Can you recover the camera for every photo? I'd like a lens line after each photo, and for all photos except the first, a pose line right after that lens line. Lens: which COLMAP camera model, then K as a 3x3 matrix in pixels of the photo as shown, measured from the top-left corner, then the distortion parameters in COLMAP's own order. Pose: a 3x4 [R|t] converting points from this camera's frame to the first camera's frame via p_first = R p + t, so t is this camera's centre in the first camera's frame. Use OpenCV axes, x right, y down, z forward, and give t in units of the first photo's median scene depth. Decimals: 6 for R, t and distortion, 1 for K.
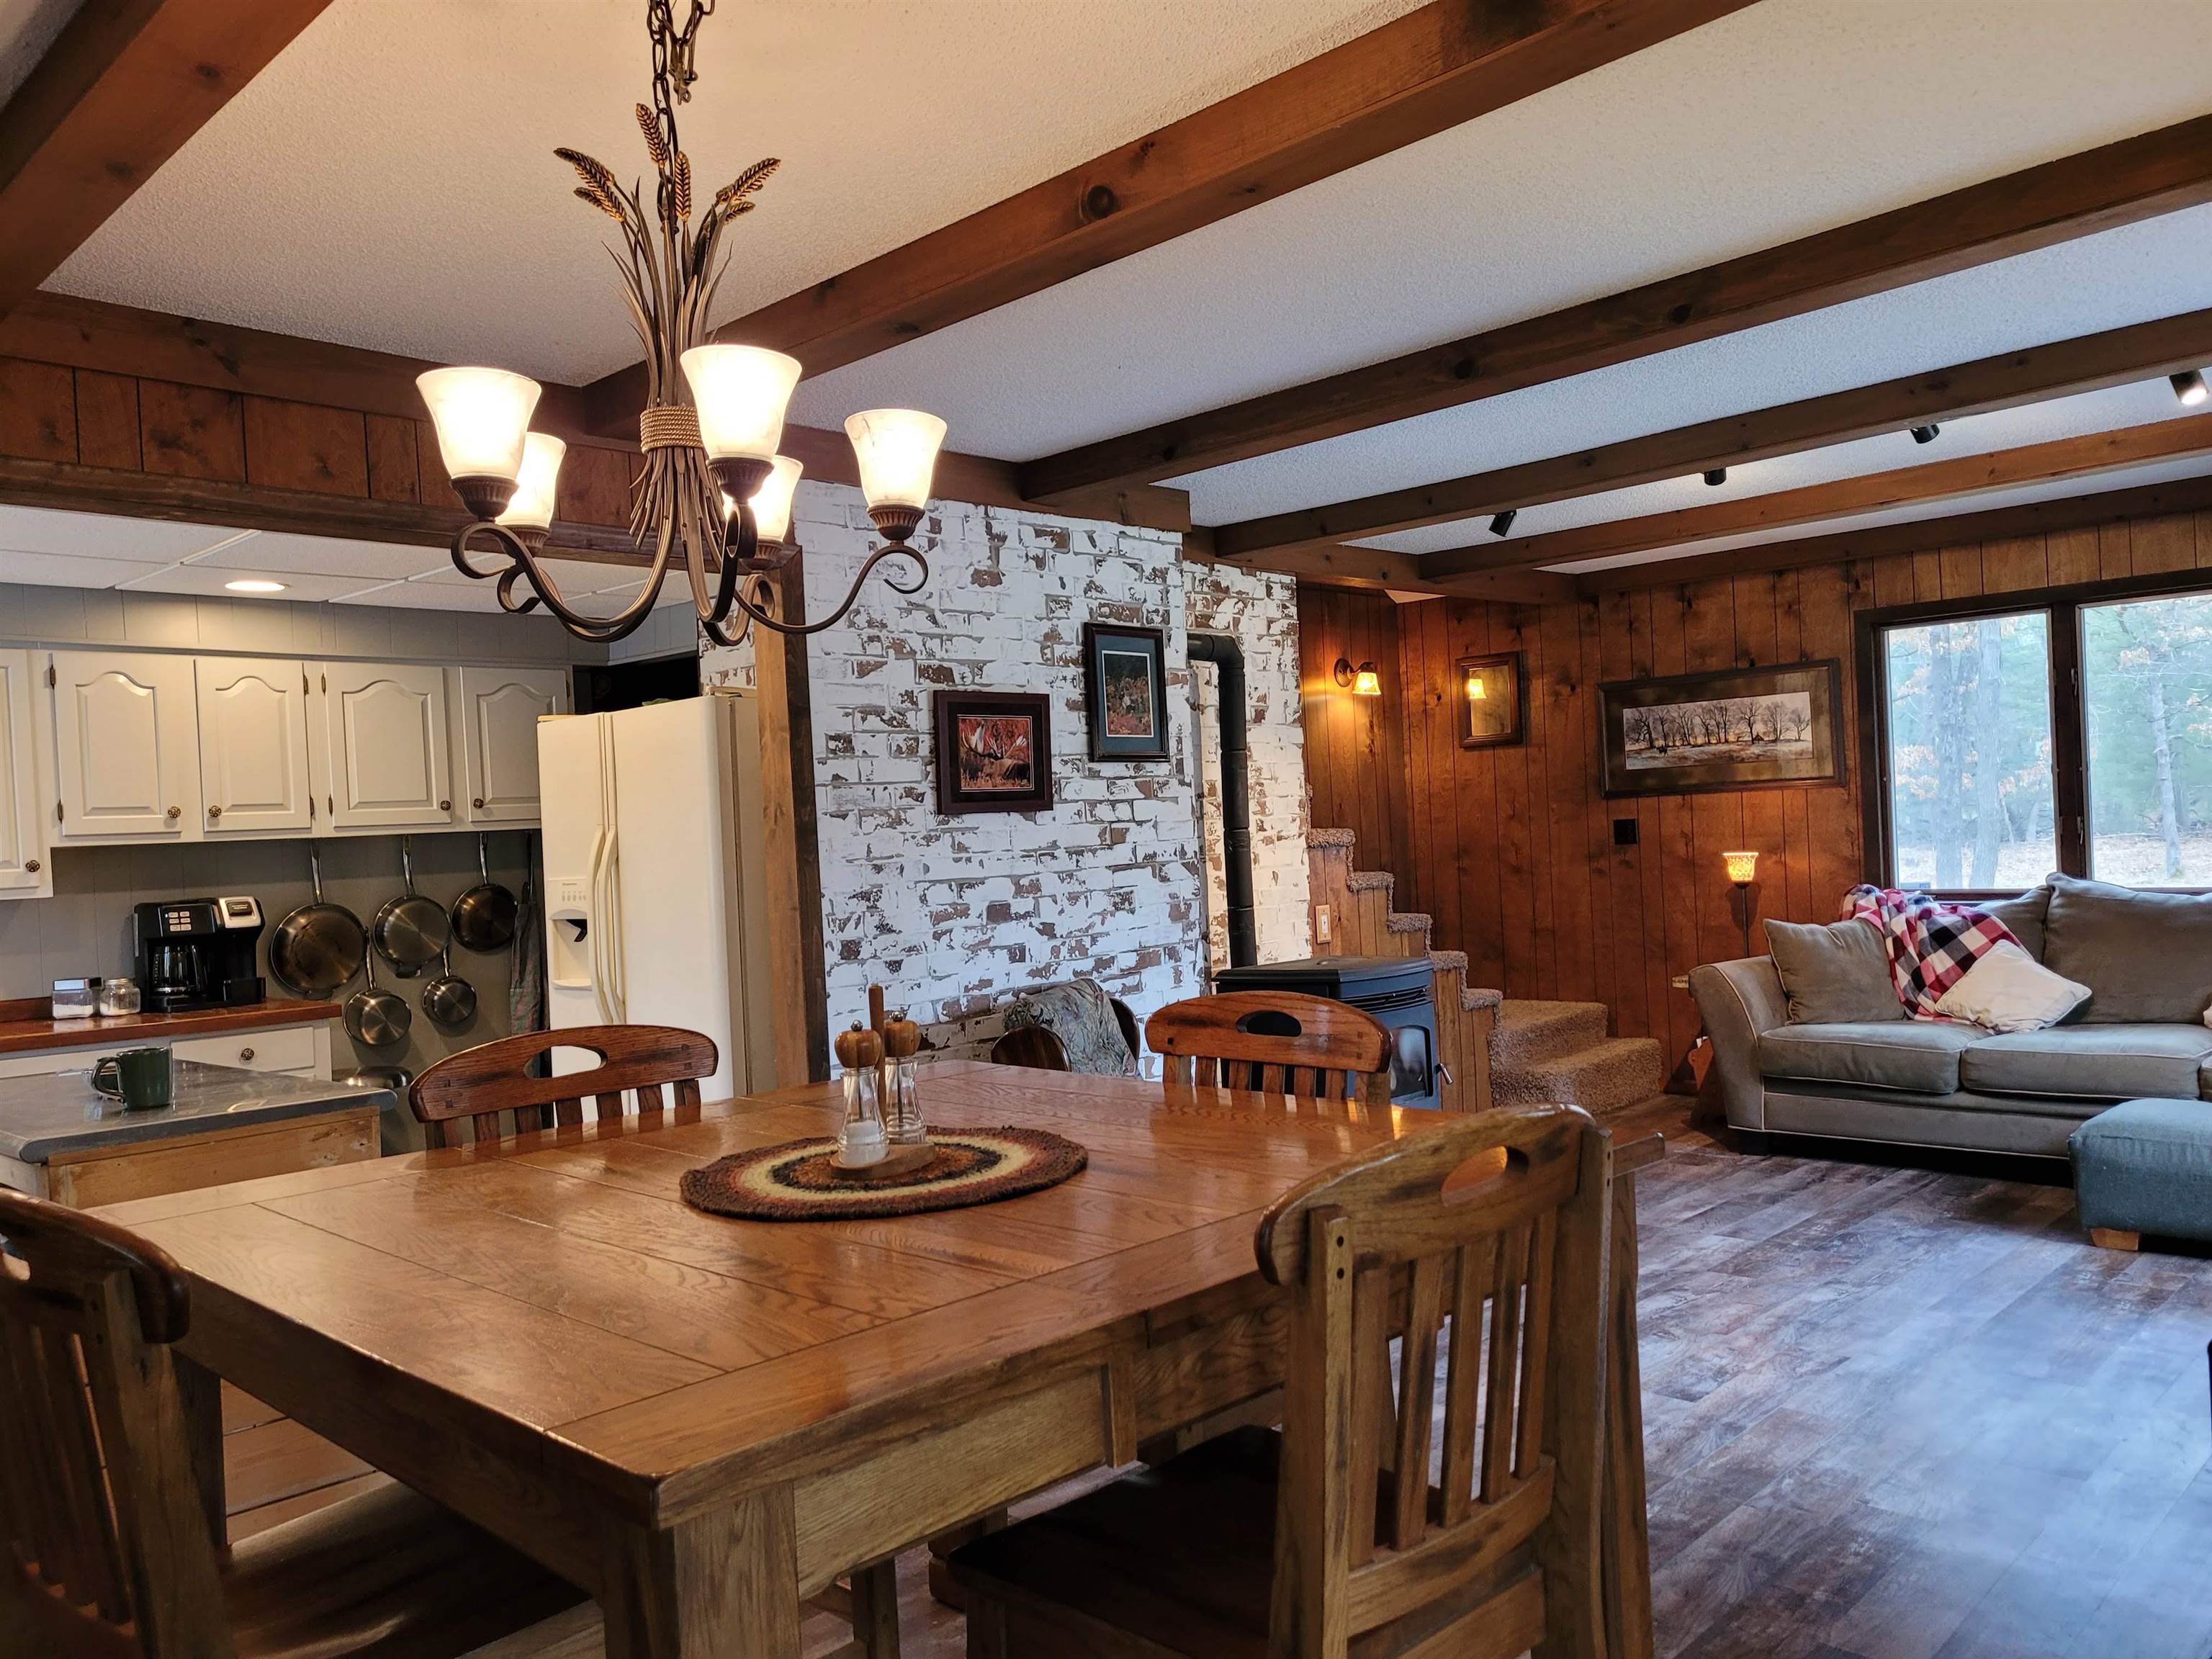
lens RADIAL K [[1632.3, 0, 1106.0], [0, 1632.3, 829.5], [0, 0, 1]] dist [0.067646, -0.055039]
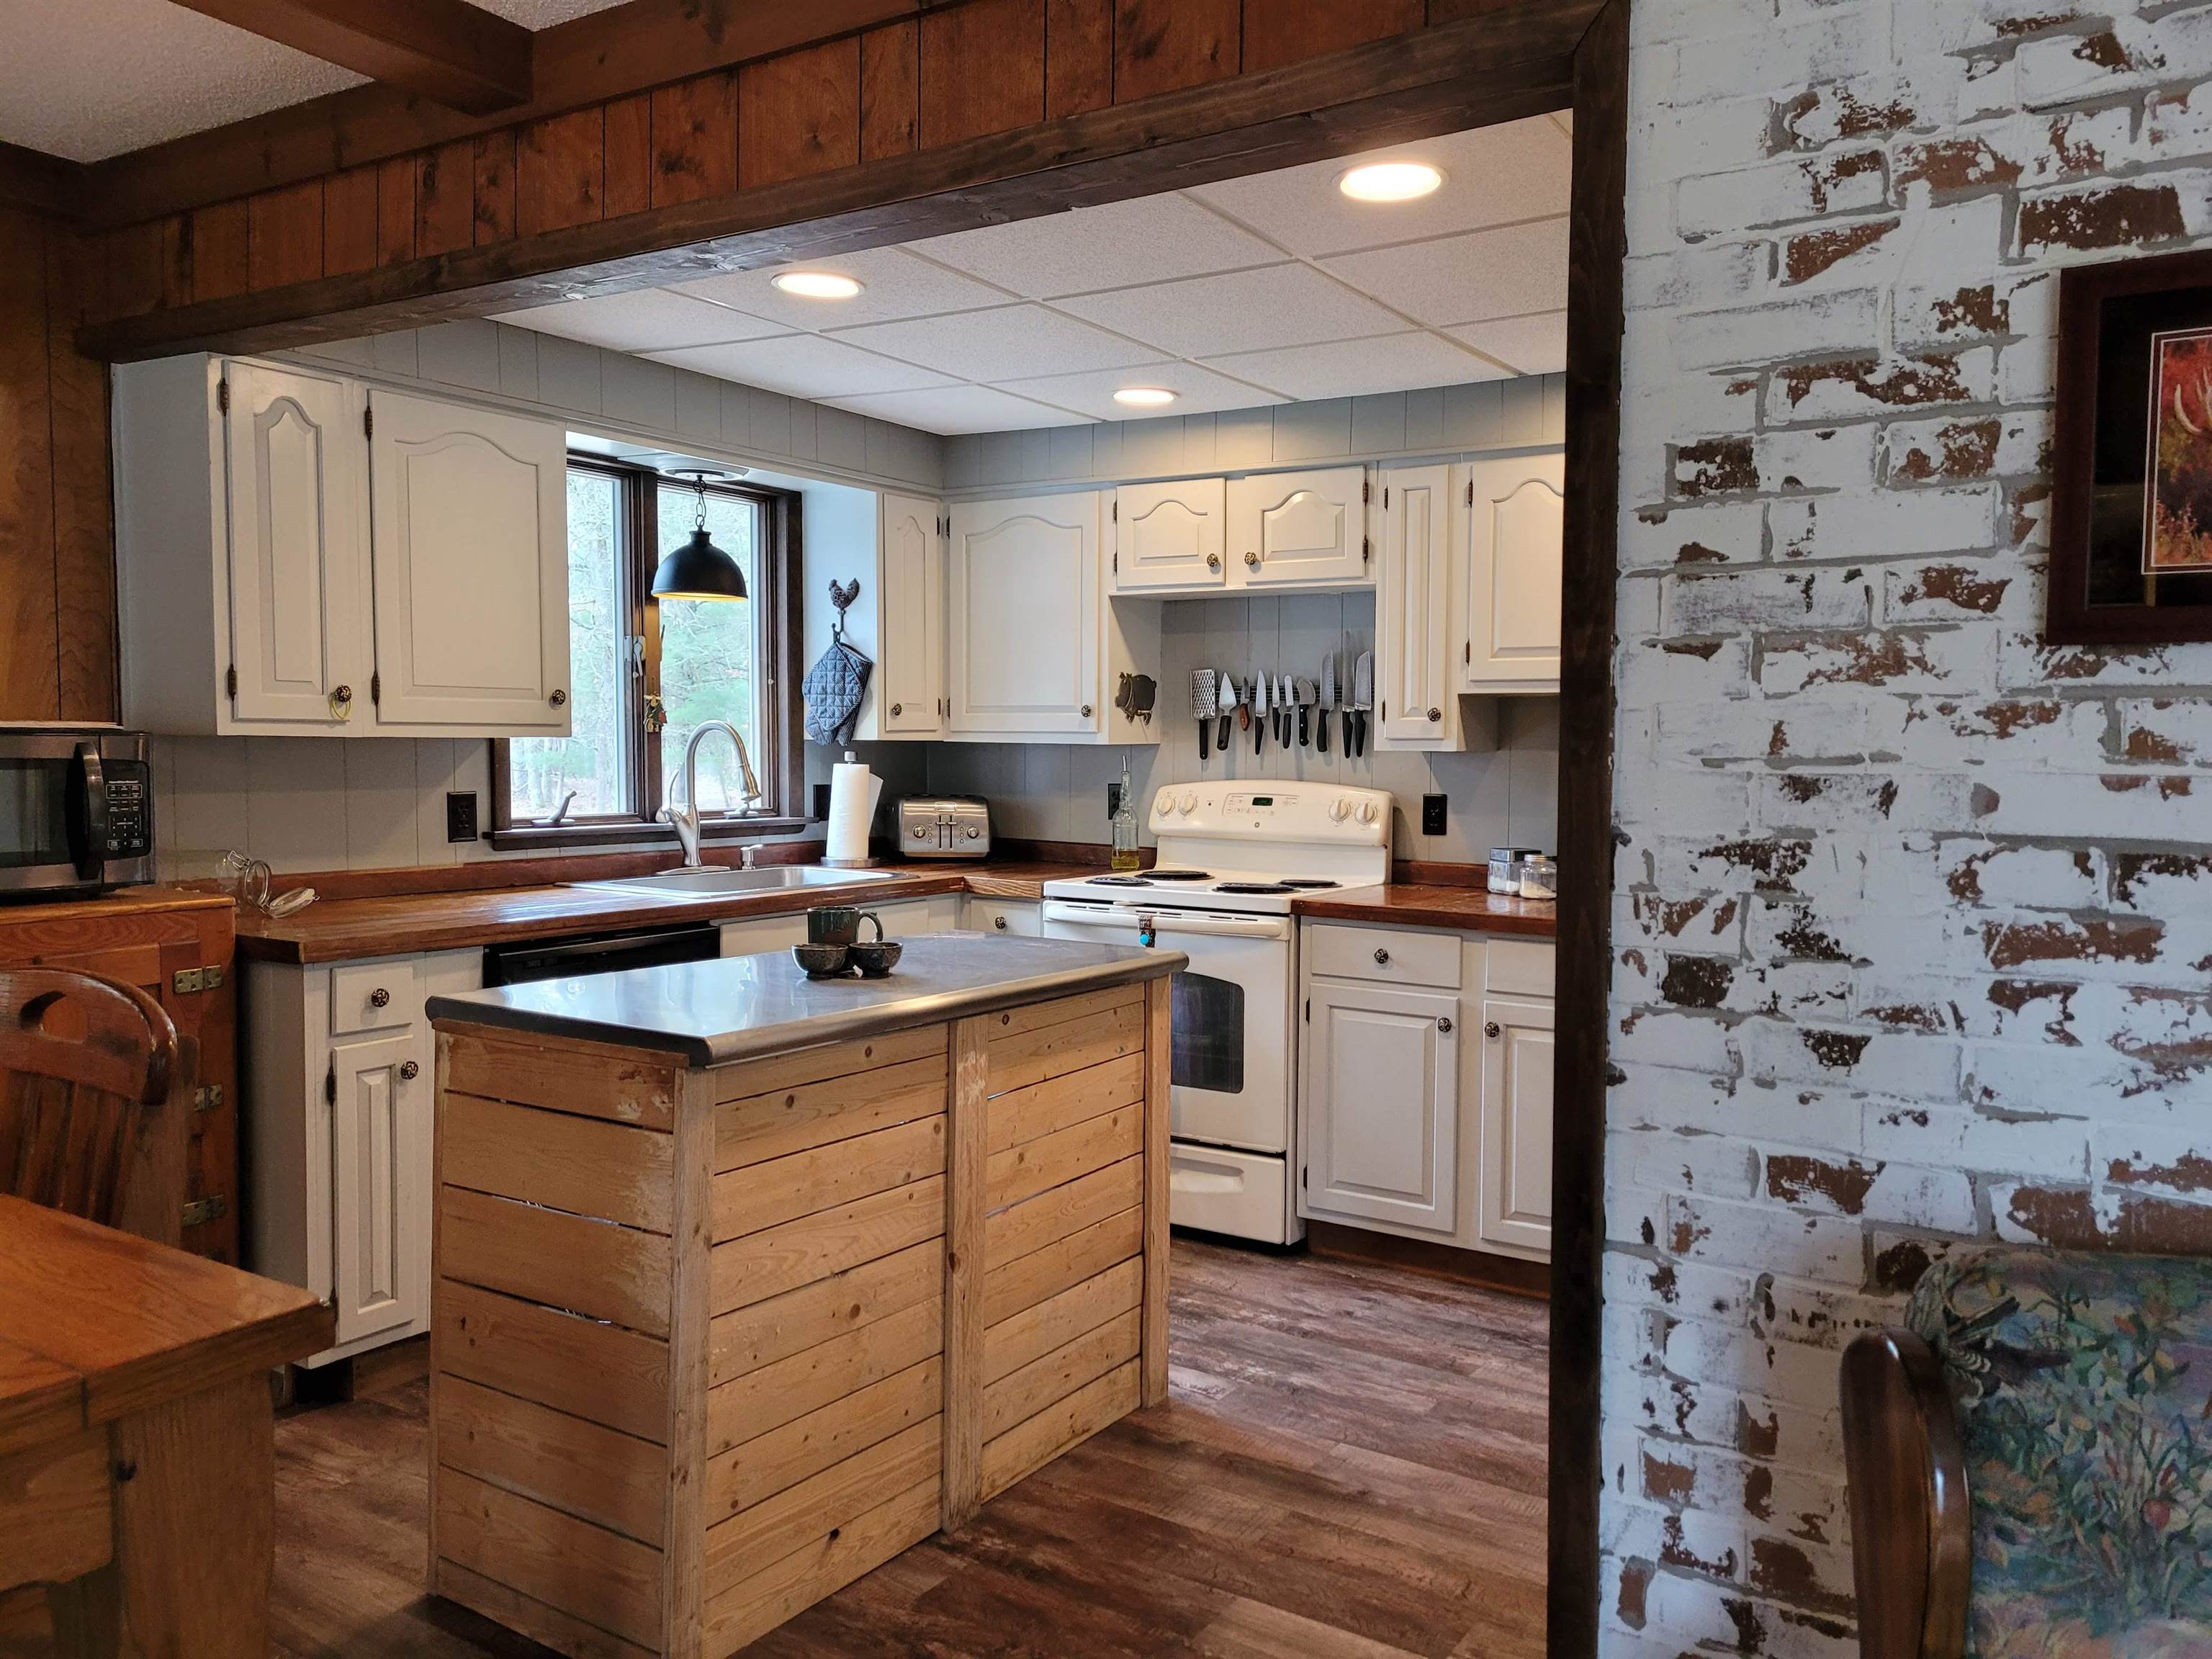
lens RADIAL K [[1632.3, 0, 1106.0], [0, 1632.3, 829.5], [0, 0, 1]] dist [0.067646, -0.055039]
pose [[0.217722, 0.102734, -0.970589, 0.196646], [-0.018400, 0.994700, 0.101158, -0.002355], [0.975837, -0.004165, 0.218459, 0.742678]]
